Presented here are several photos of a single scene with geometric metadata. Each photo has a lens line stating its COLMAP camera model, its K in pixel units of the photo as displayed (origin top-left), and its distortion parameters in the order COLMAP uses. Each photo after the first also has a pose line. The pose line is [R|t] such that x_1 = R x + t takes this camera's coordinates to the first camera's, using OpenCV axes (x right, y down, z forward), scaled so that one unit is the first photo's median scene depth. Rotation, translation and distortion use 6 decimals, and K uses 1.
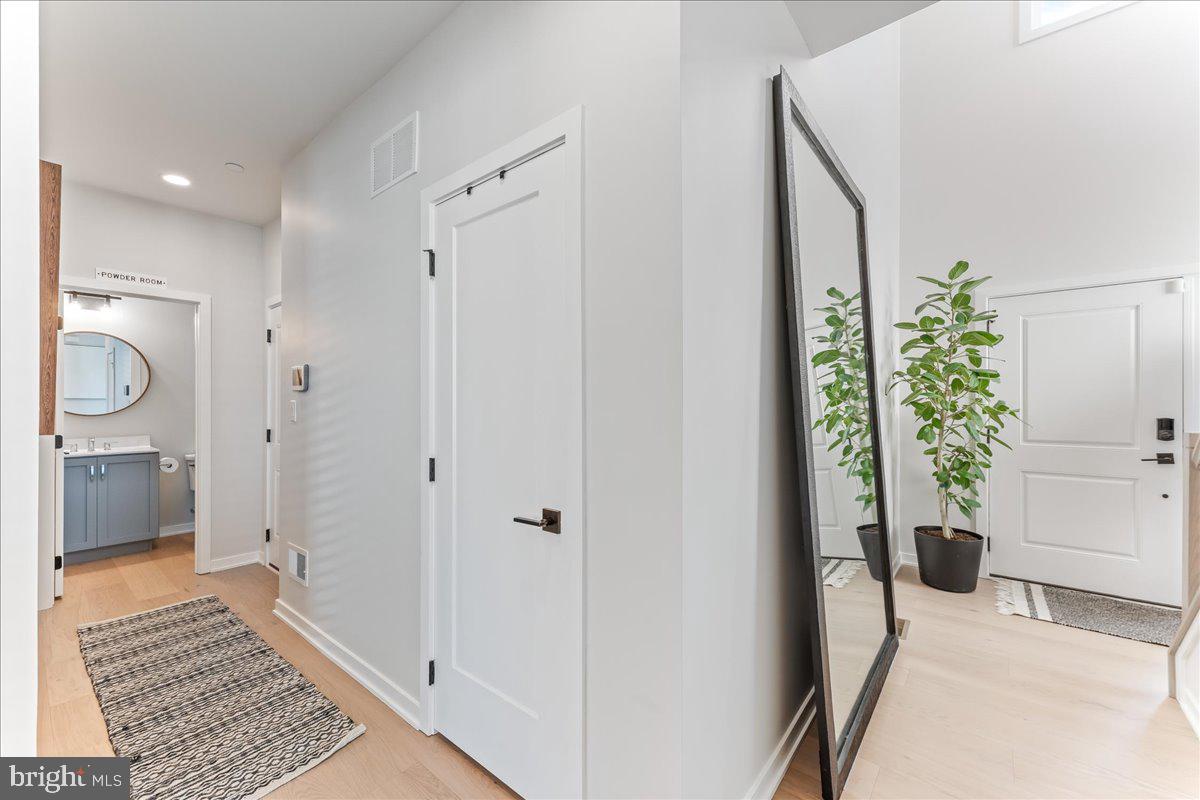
lens RADIAL K [[482.9, 0, 597.9], [0, 482.9, 406.7], [0, 0, 1]] dist [0.005813, 0.000727]
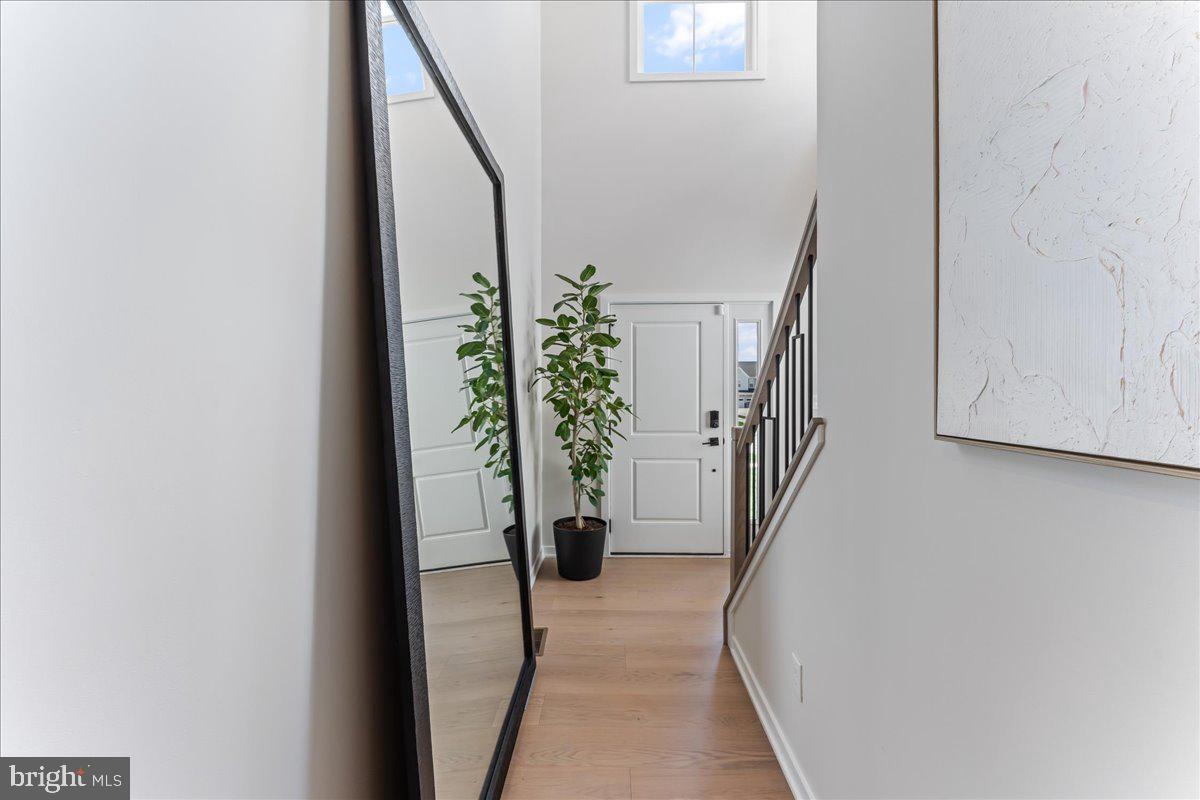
lens RADIAL K [[482.9, 0, 602.4], [0, 482.9, 398.5], [0, 0, 1]] dist [0.005813, 0.000727]
pose [[0.785847, -0.010783, 0.618327, 0.116940], [0.000684, 0.999863, 0.016567, -0.027494], [-0.618420, -0.012597, 0.785747, 0.152924]]
